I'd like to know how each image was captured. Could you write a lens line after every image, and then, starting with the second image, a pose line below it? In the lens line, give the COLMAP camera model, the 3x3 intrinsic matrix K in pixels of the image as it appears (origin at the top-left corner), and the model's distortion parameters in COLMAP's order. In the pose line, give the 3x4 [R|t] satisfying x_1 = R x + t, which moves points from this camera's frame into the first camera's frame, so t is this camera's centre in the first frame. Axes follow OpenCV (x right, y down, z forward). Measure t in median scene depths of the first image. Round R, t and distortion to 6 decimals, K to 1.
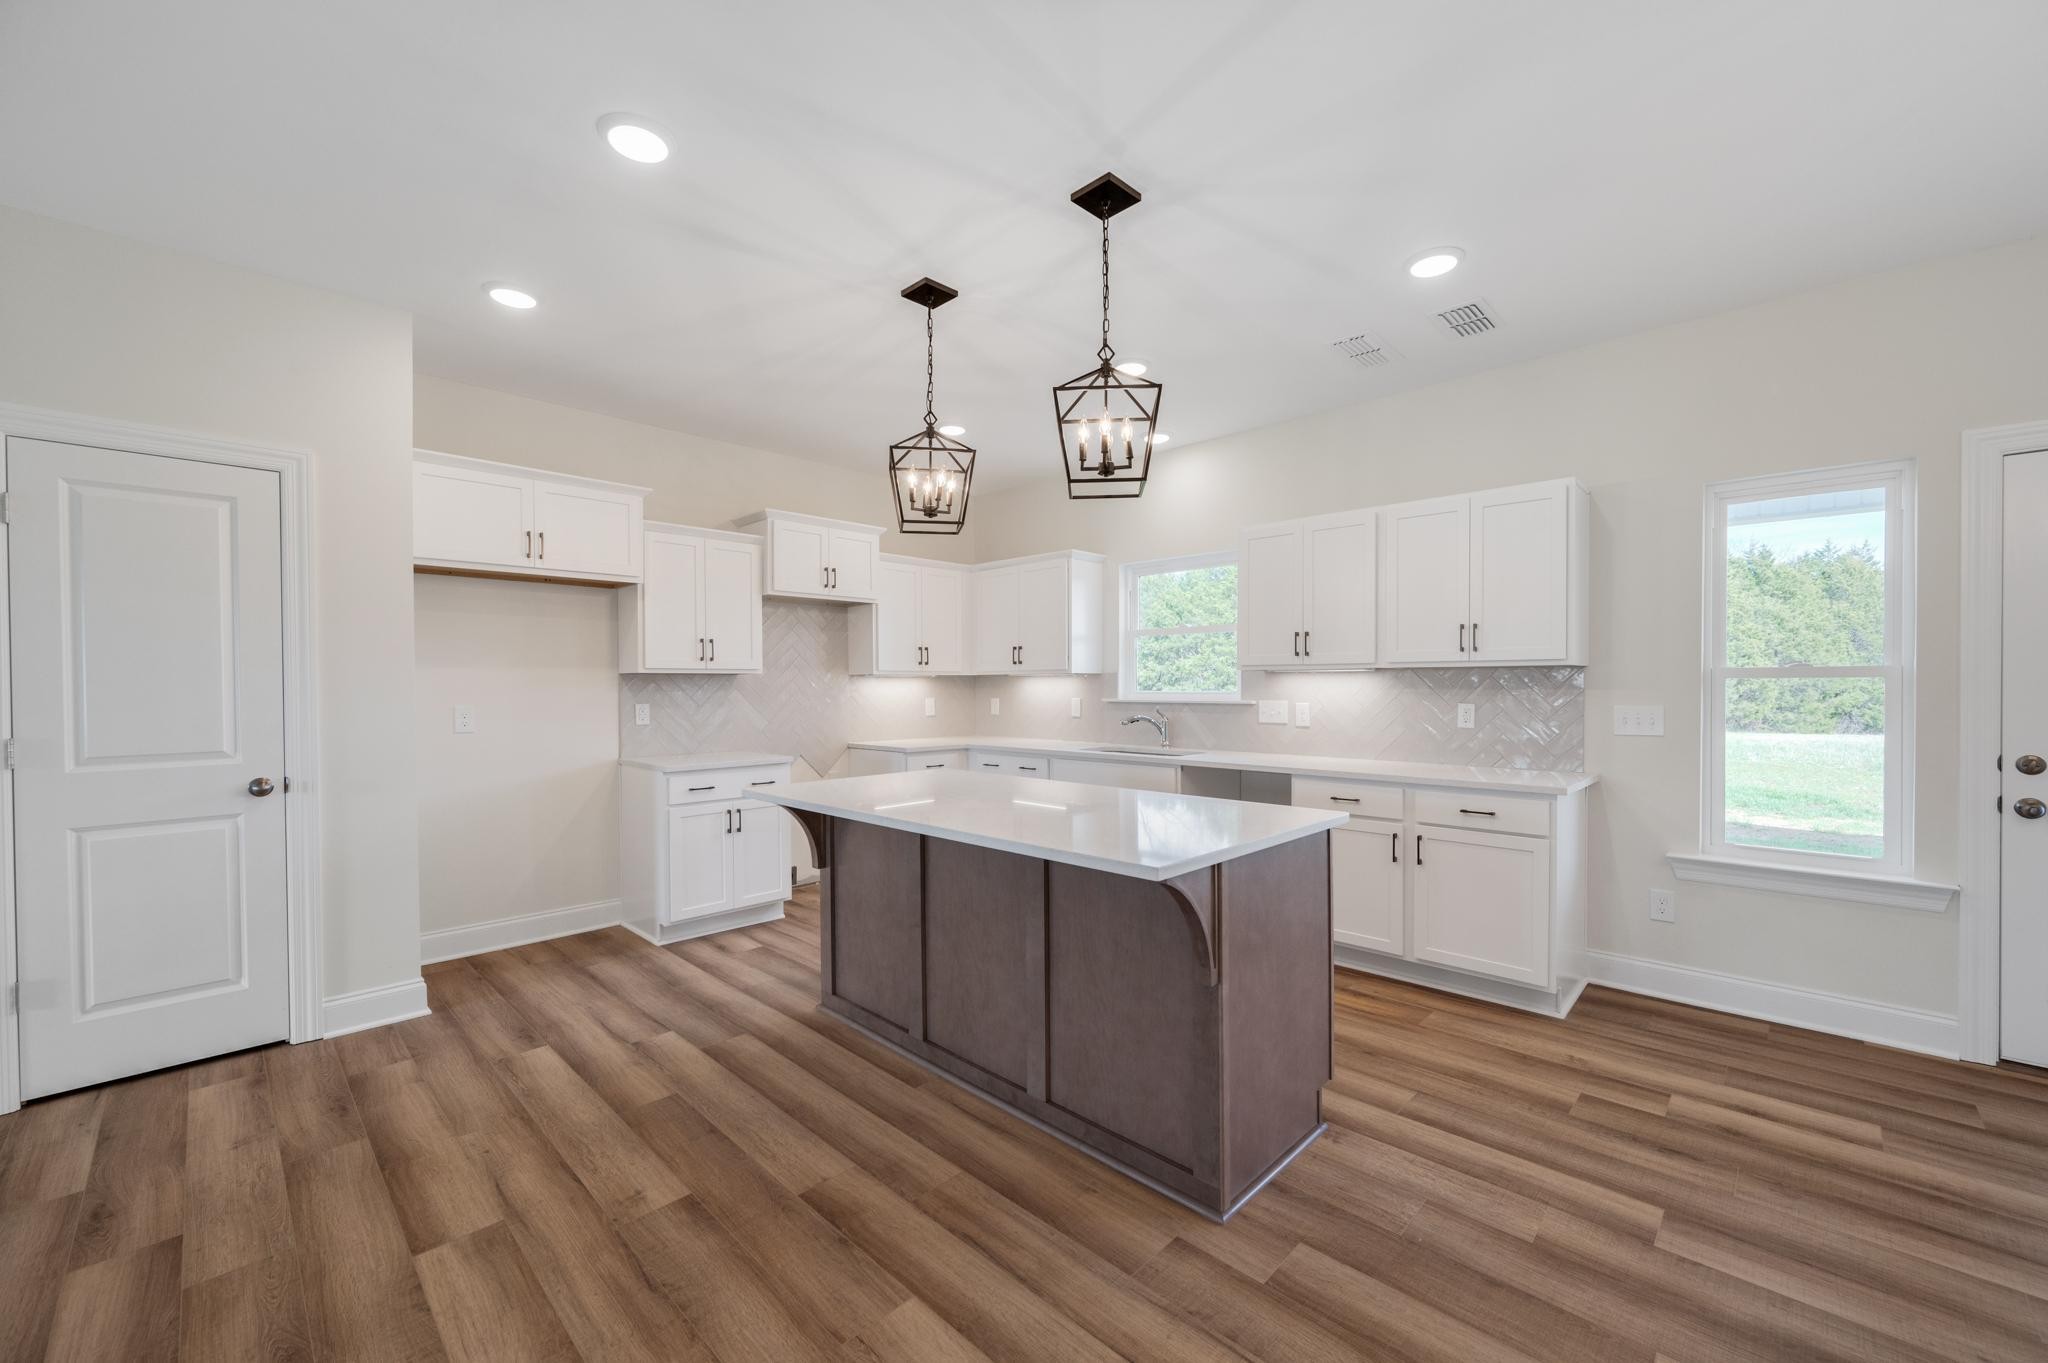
lens RADIAL K [[802.1, 0, 1031.6], [0, 802.1, 691.6], [0, 0, 1]] dist [-0.001793, 0.000159]
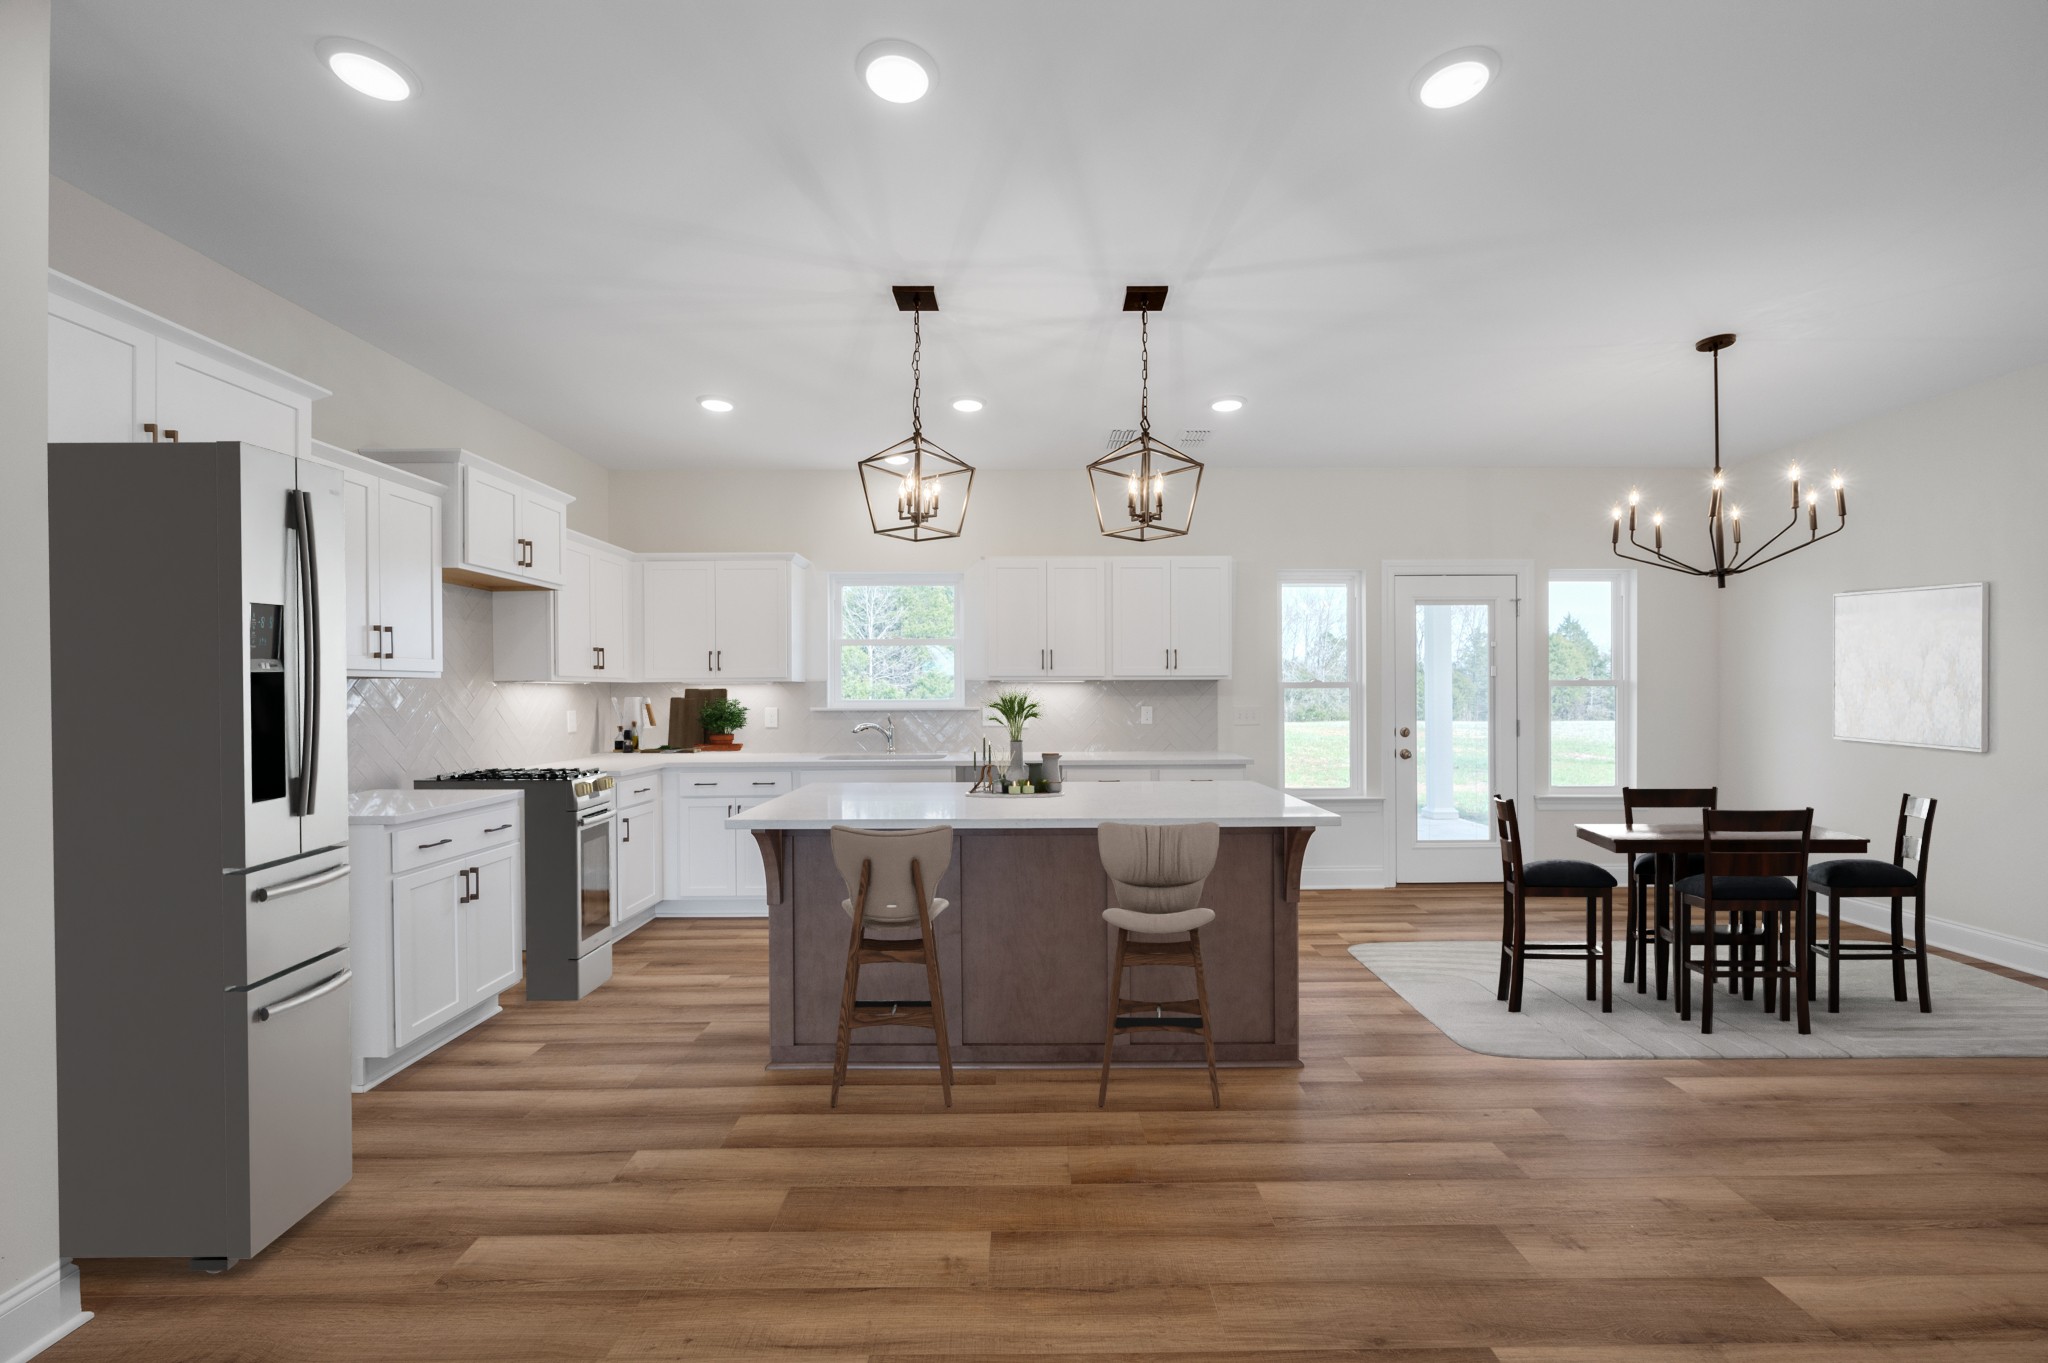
lens RADIAL K [[805.3, 0, 1032.1], [0, 805.3, 690.6], [0, 0, 1]] dist [-0.000119, -0.000031]
pose [[0.712295, 0.001265, 0.701879, -0.680497], [0.007629, 0.999925, -0.009545, 0.000008], [-0.701839, 0.012153, 0.712232, 0.183621]]
